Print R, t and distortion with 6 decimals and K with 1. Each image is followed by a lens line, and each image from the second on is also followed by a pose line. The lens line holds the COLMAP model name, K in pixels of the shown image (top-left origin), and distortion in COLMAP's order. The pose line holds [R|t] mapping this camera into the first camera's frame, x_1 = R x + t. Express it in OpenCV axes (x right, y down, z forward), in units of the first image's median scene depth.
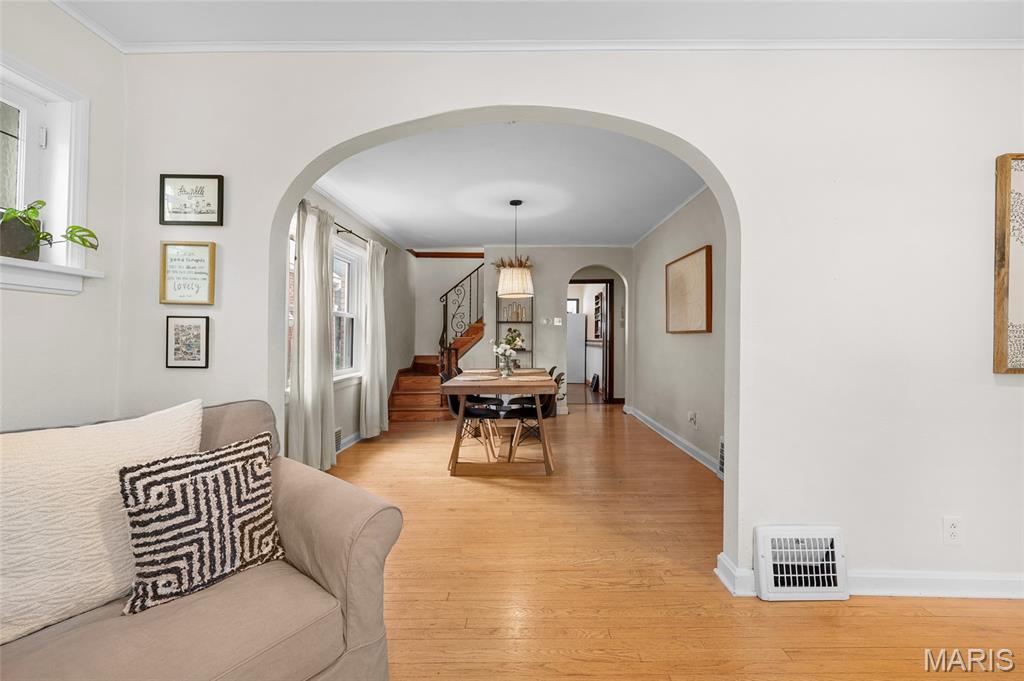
lens RADIAL K [[420.3, 0, 516.0], [0, 420.3, 334.0], [0, 0, 1]] dist [-0.009459, -0.000105]
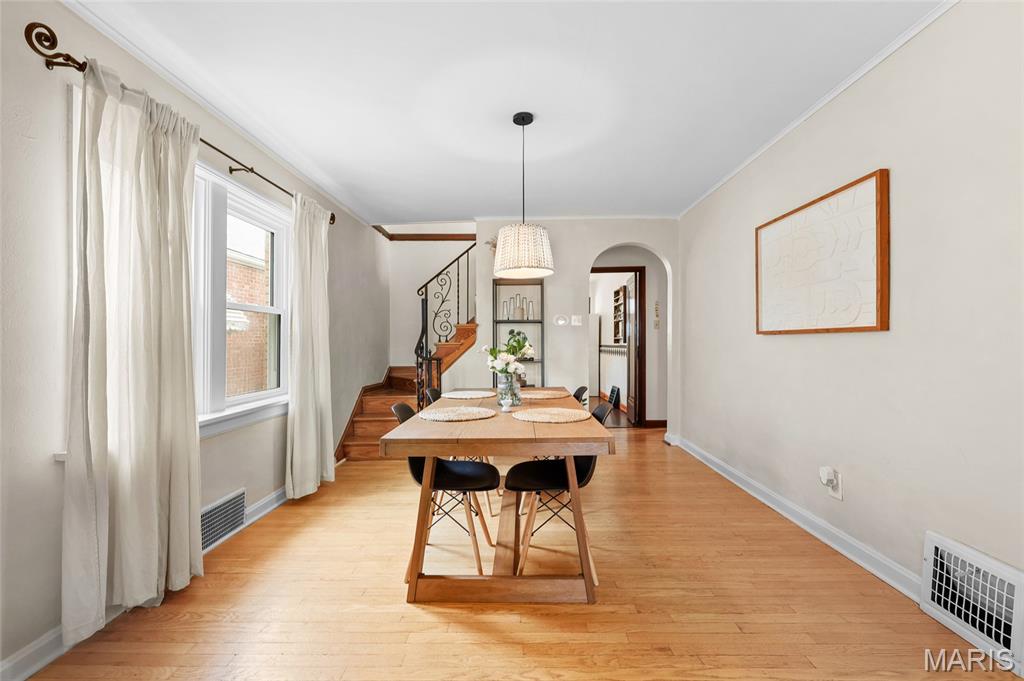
lens RADIAL K [[420.3, 0, 514.6], [0, 420.3, 340.9], [0, 0, 1]] dist [-0.009459, -0.000105]
pose [[0.999979, -0.006382, 0.001049, -0.010738], [0.006378, 0.999975, 0.003081, 0.003050], [-0.001069, -0.003075, 0.999995, 0.279041]]
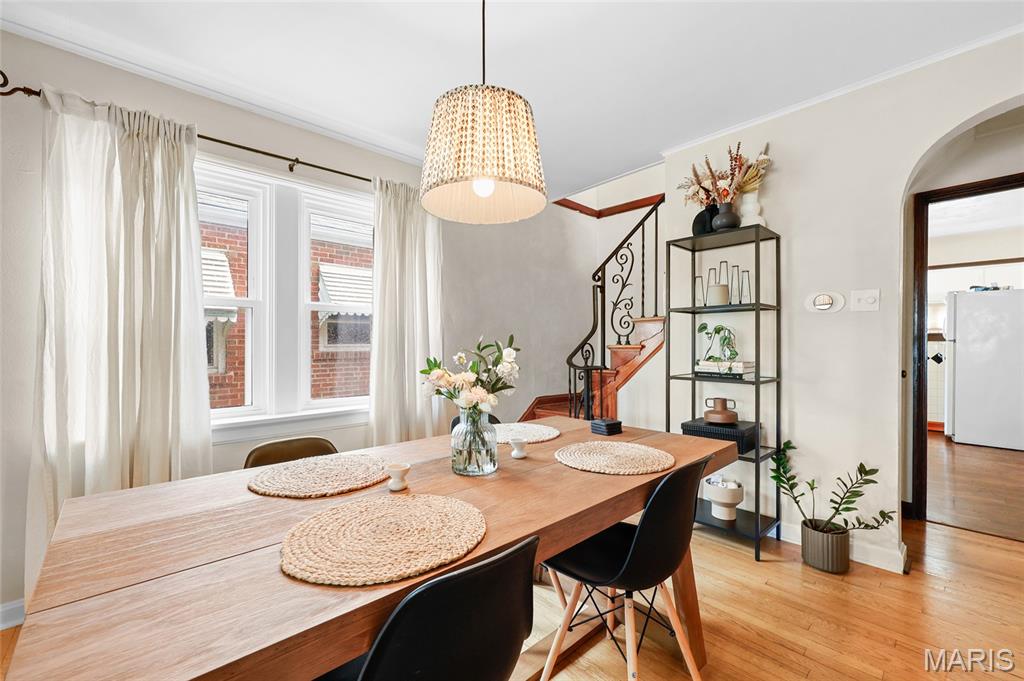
lens RADIAL K [[420.3, 0, 510.1], [0, 420.3, 342.6], [0, 0, 1]] dist [-0.009459, -0.000105]
pose [[0.695652, -0.003200, -0.718371, 0.156856], [0.004585, 0.999989, -0.000014, 0.003964], [0.718364, -0.003284, 0.695660, 0.582847]]
